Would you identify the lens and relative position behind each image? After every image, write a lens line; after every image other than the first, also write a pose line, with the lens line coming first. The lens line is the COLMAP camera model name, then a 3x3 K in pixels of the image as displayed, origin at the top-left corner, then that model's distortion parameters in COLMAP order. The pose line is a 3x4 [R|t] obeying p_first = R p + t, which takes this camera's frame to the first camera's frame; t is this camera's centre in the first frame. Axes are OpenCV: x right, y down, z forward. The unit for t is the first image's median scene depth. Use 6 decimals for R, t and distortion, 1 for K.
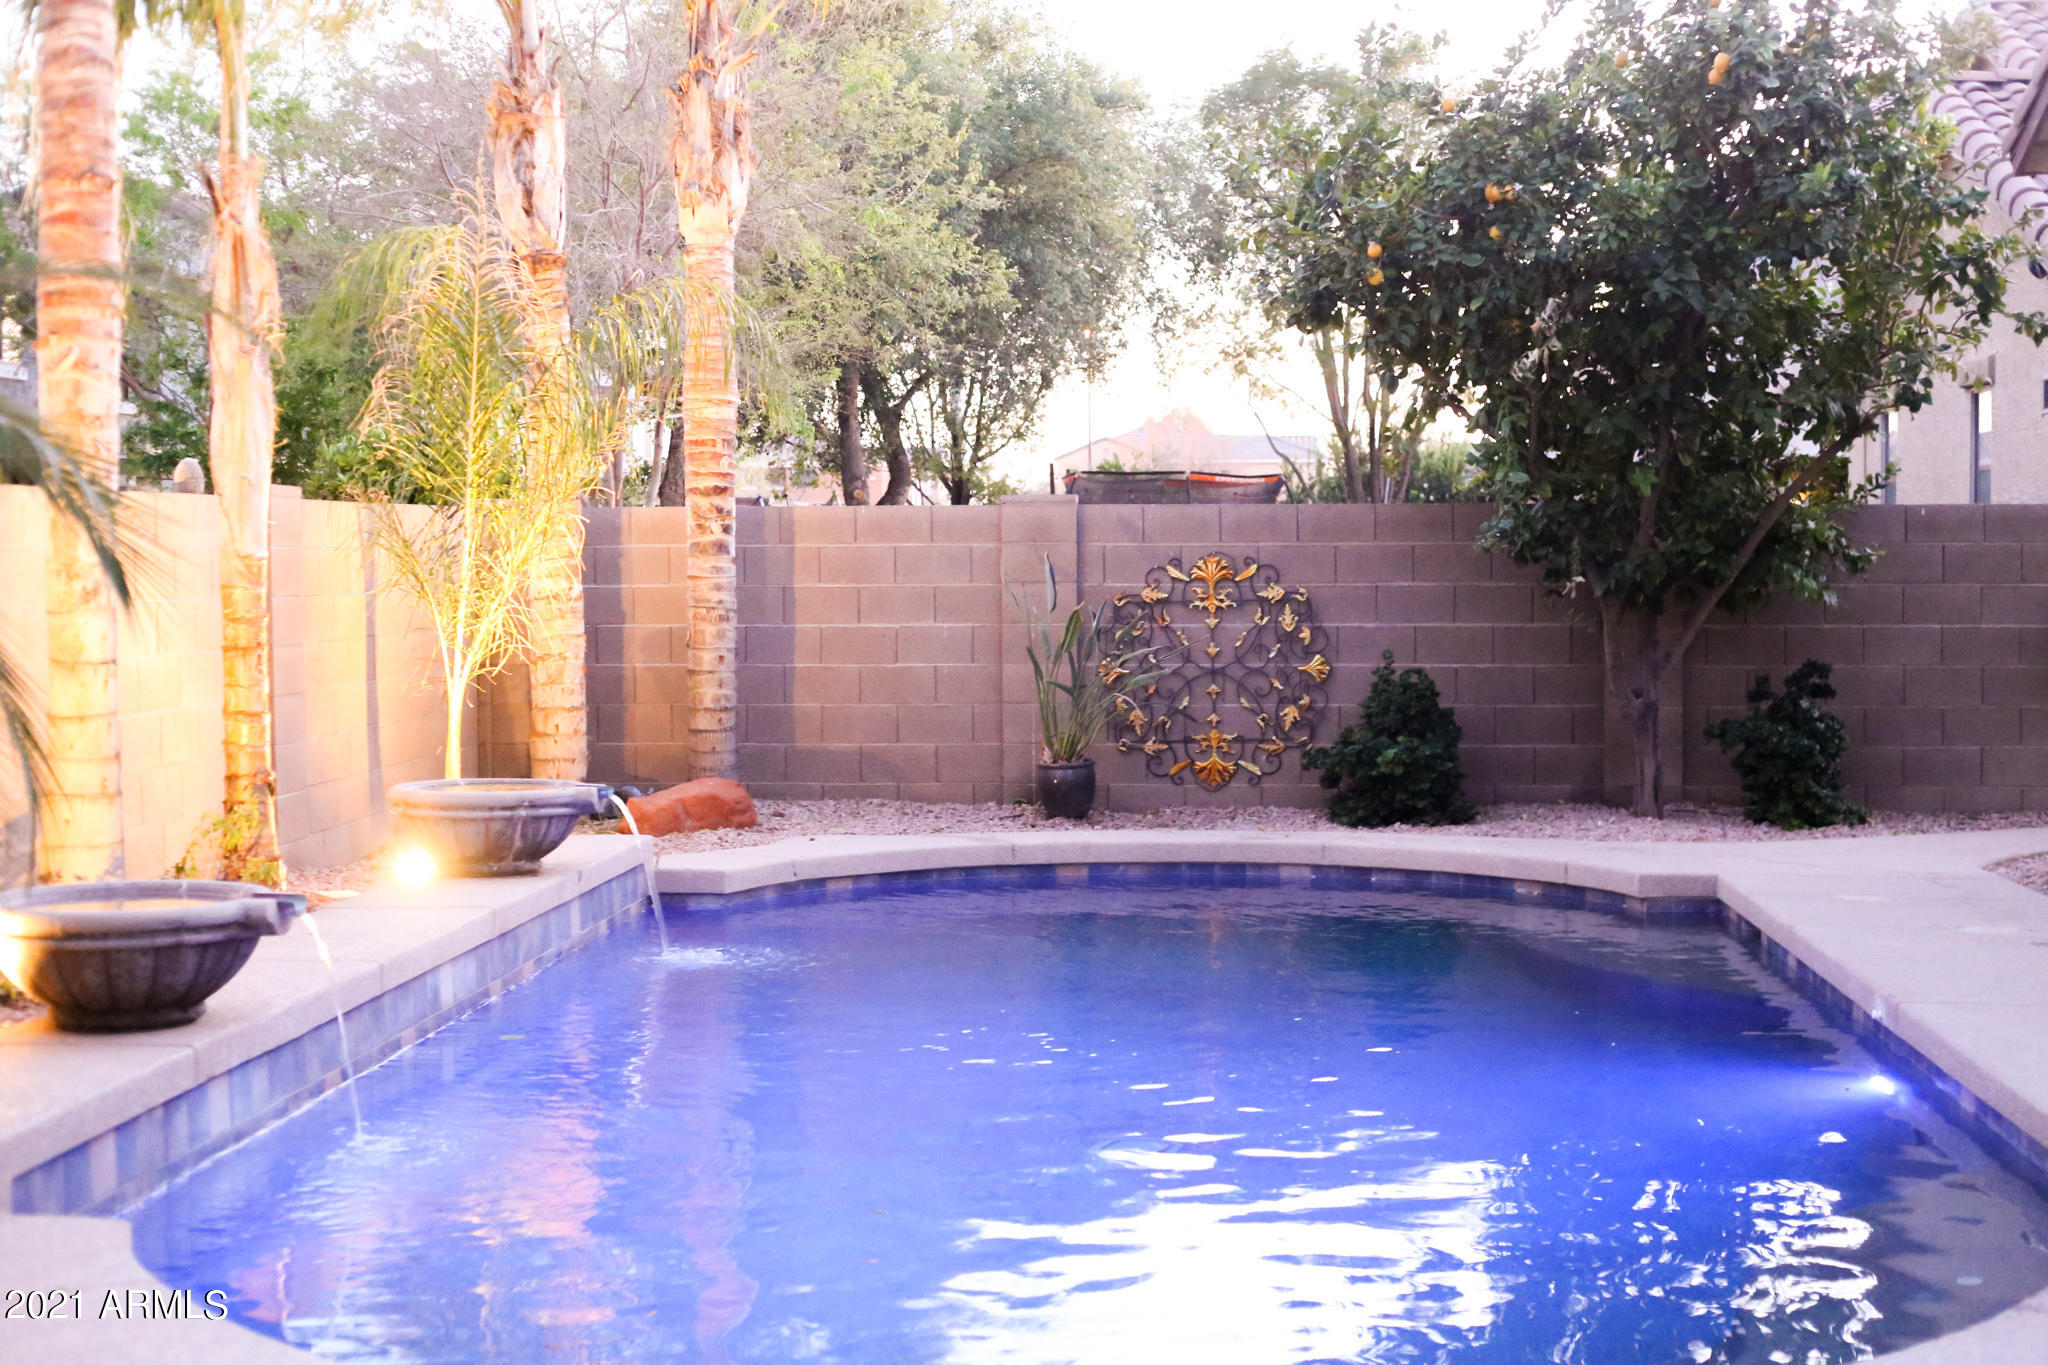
lens RADIAL K [[3021.9, 0, 1024.0], [0, 3021.9, 682.5], [0, 0, 1]] dist [-0.090999, -0.127205]
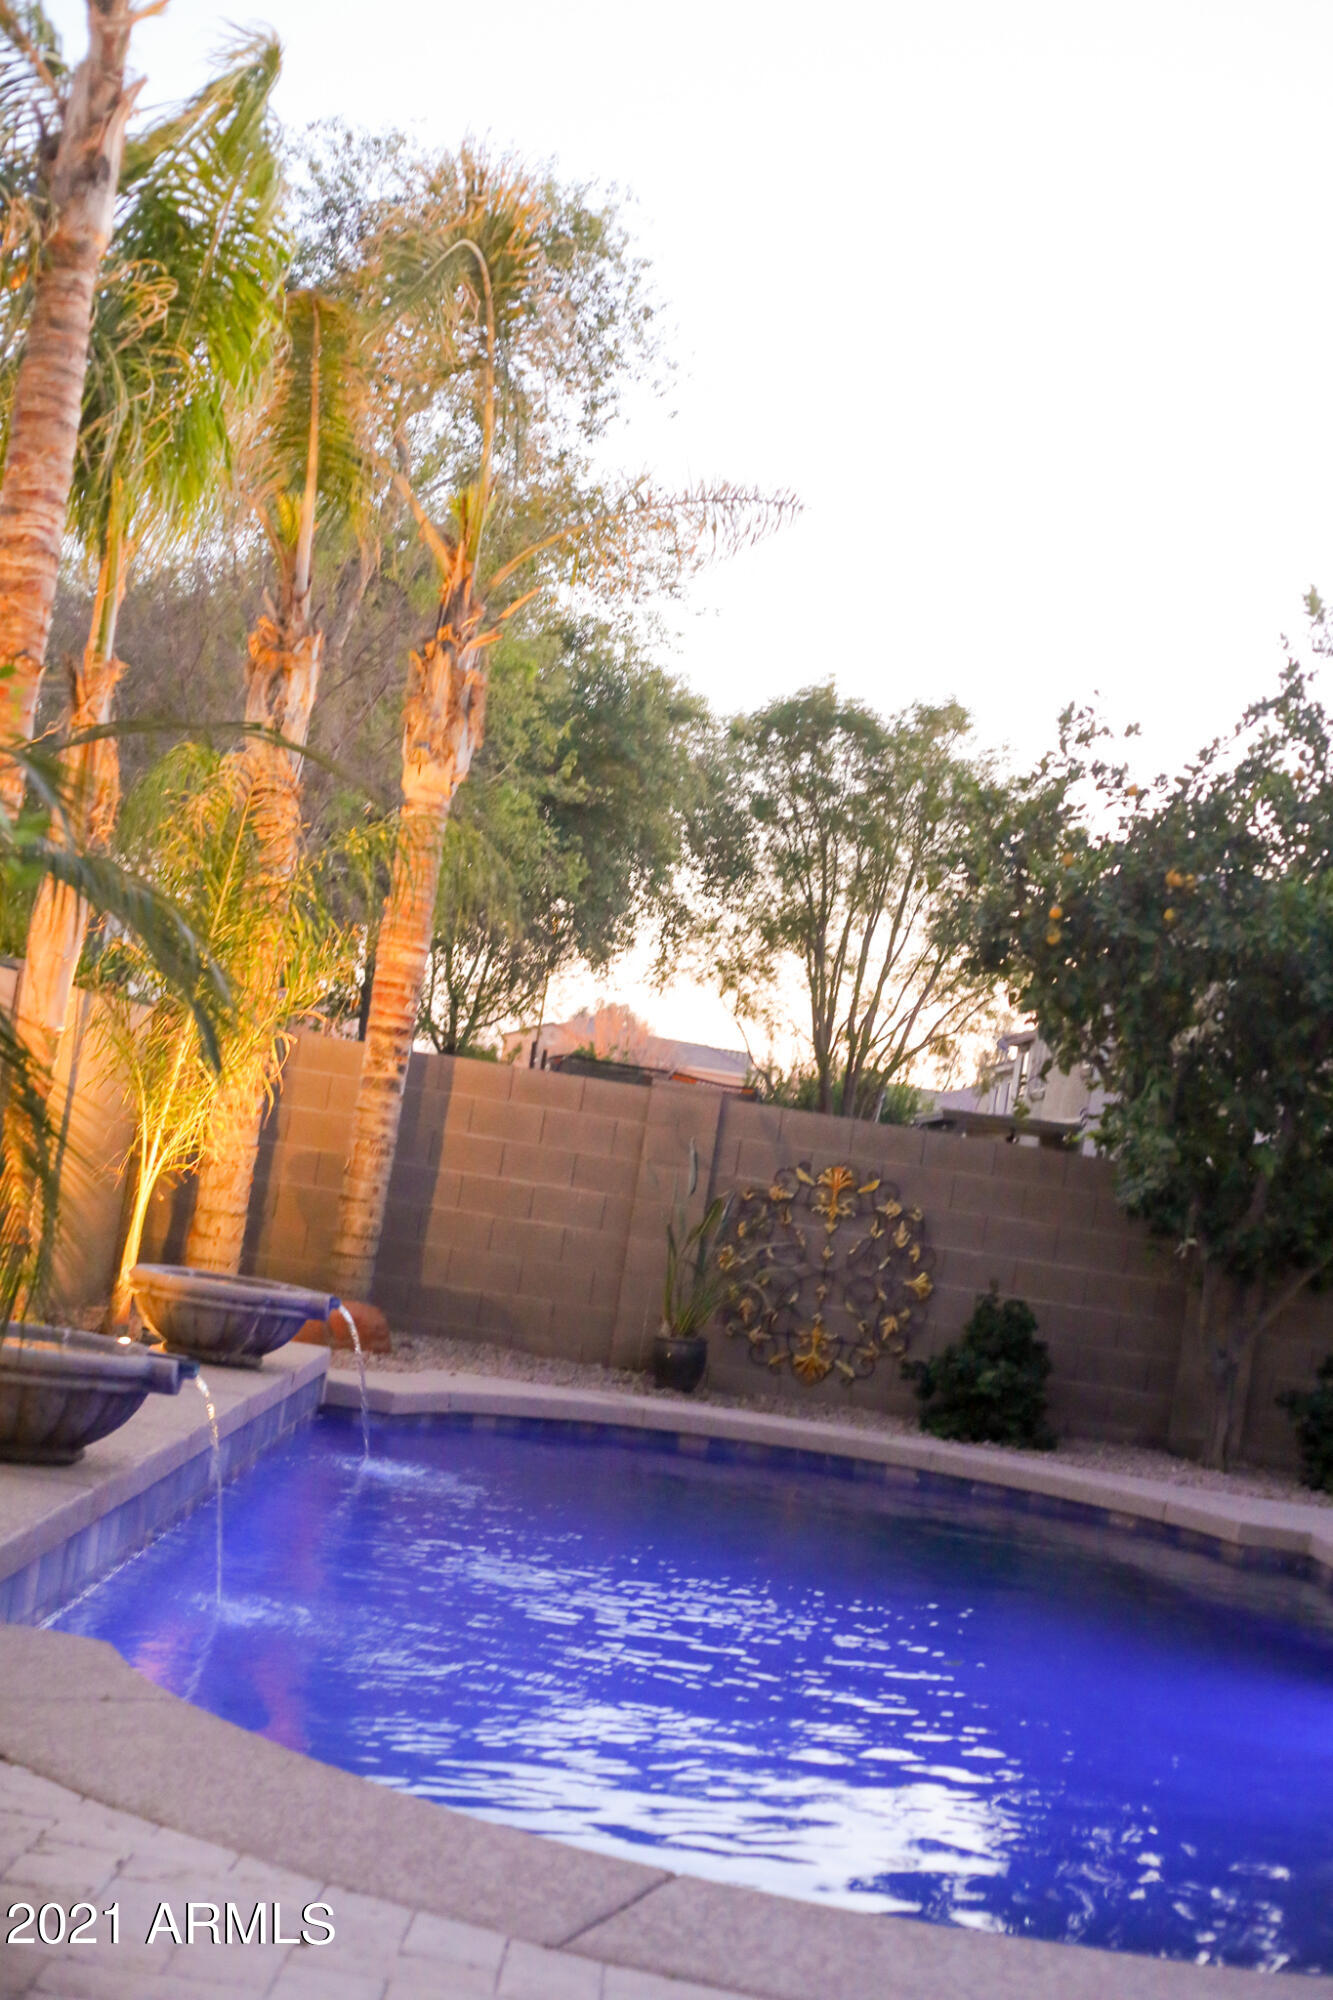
lens RADIAL K [[2951.1, 0, 666.5], [0, 2951.1, 1000.0], [0, 0, 1]] dist [-0.090999, -0.127205]
pose [[0.983632, 0.161479, 0.079950, -0.094140], [-0.153687, 0.983487, -0.095571, 0.009731], [-0.094063, 0.081719, 0.992207, -0.033291]]
